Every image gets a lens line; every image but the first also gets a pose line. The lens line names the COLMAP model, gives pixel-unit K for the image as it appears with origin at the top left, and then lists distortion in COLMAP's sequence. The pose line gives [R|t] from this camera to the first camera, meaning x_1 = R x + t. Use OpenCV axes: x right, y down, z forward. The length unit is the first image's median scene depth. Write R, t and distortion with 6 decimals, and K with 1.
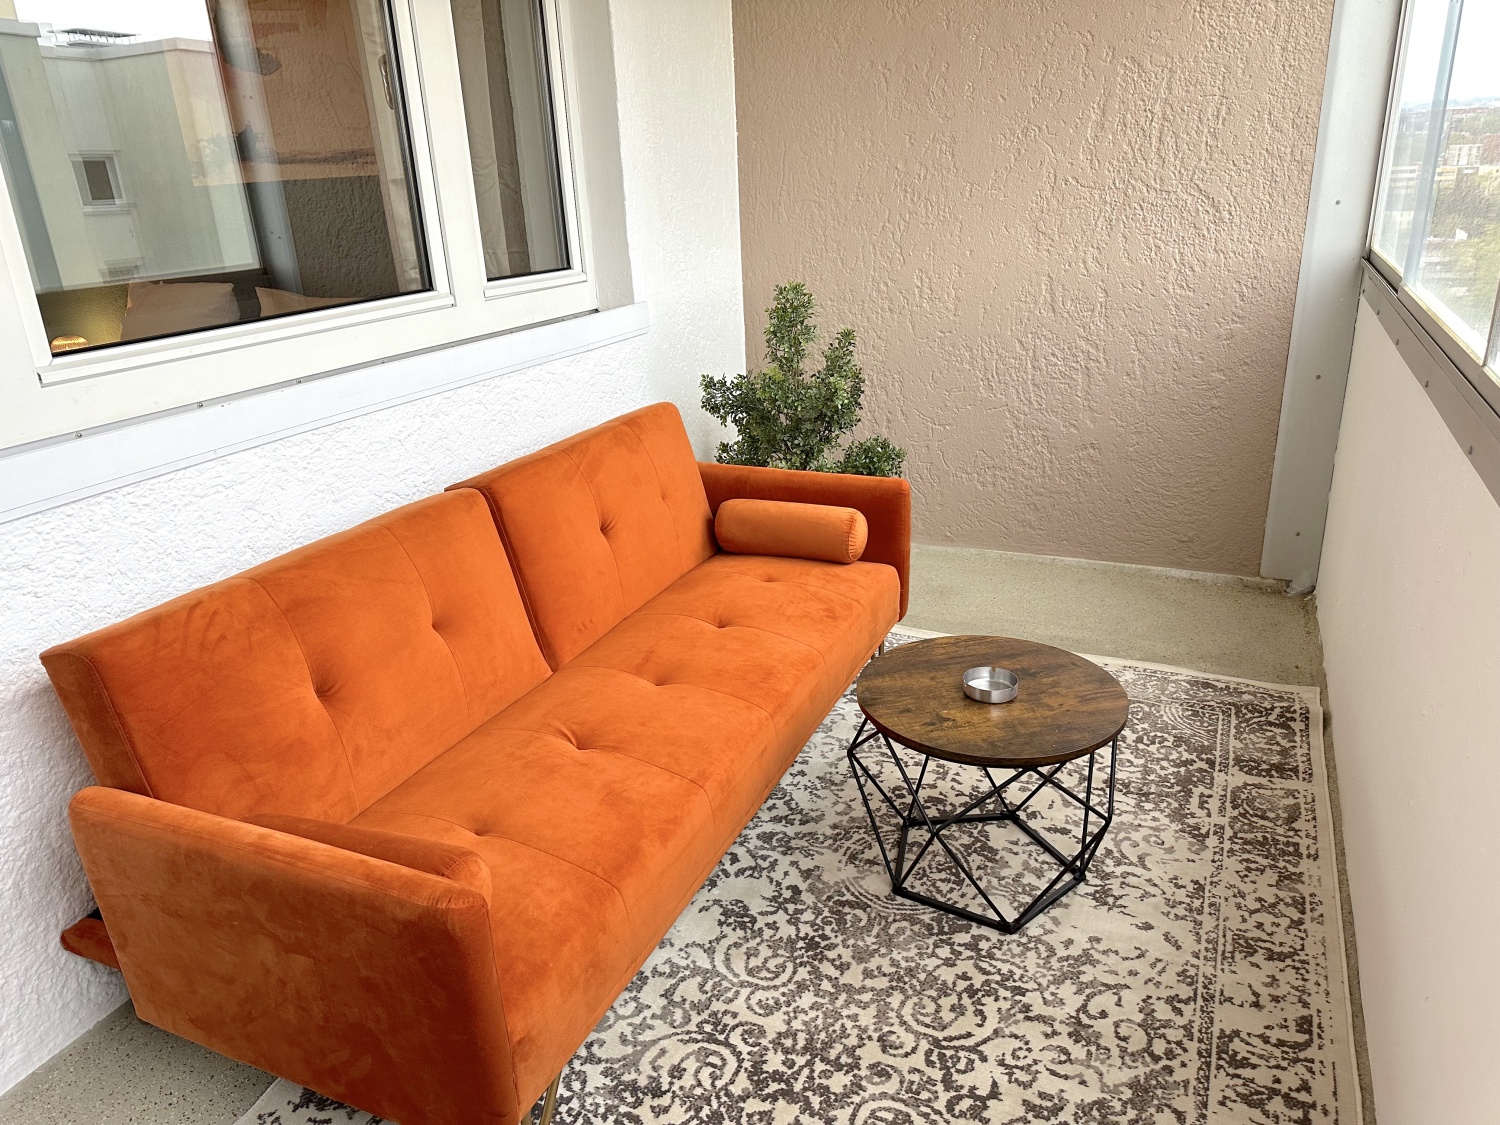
lens RADIAL K [[1046.6, 0, 750.0], [0, 1046.6, 562.5], [0, 0, 1]] dist [0.135038, -0.196200]
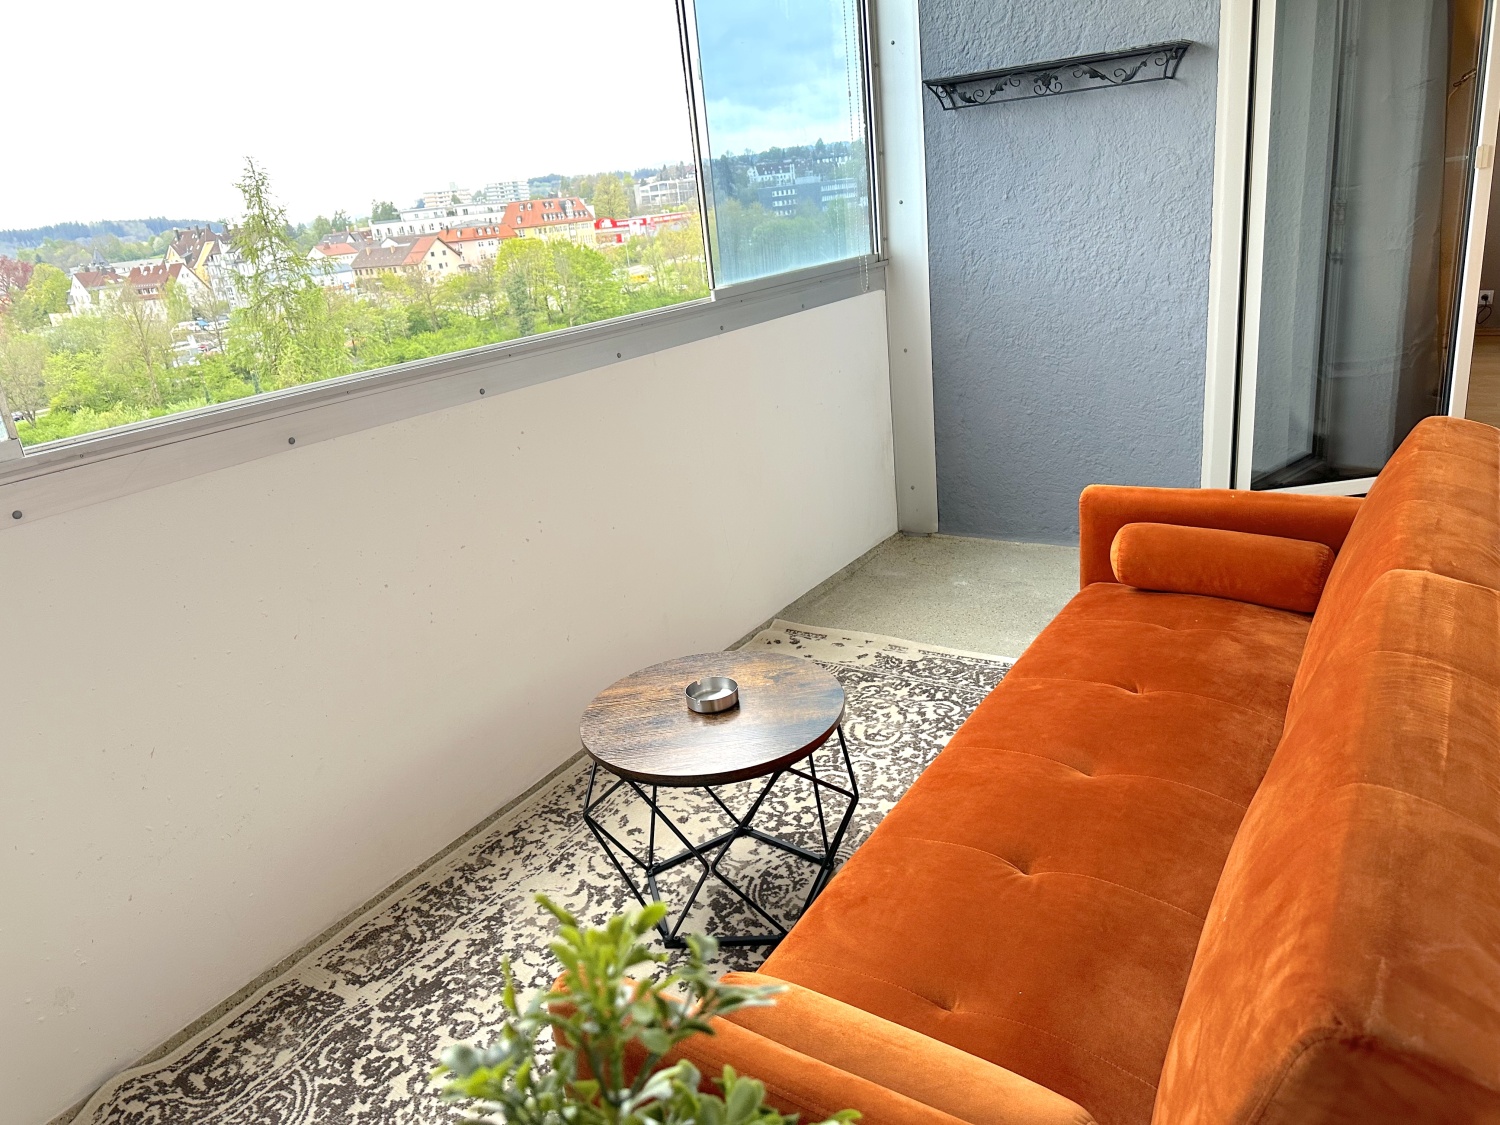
lens RADIAL K [[1046.6, 0, 750.0], [0, 1046.6, 562.5], [0, 0, 1]] dist [0.135038, -0.196200]
pose [[-0.979173, 0.081095, 0.186127, -0.000149], [0.181226, 0.762396, 0.621216, -0.581029], [-0.091525, 0.642010, -0.761214, 1.651990]]
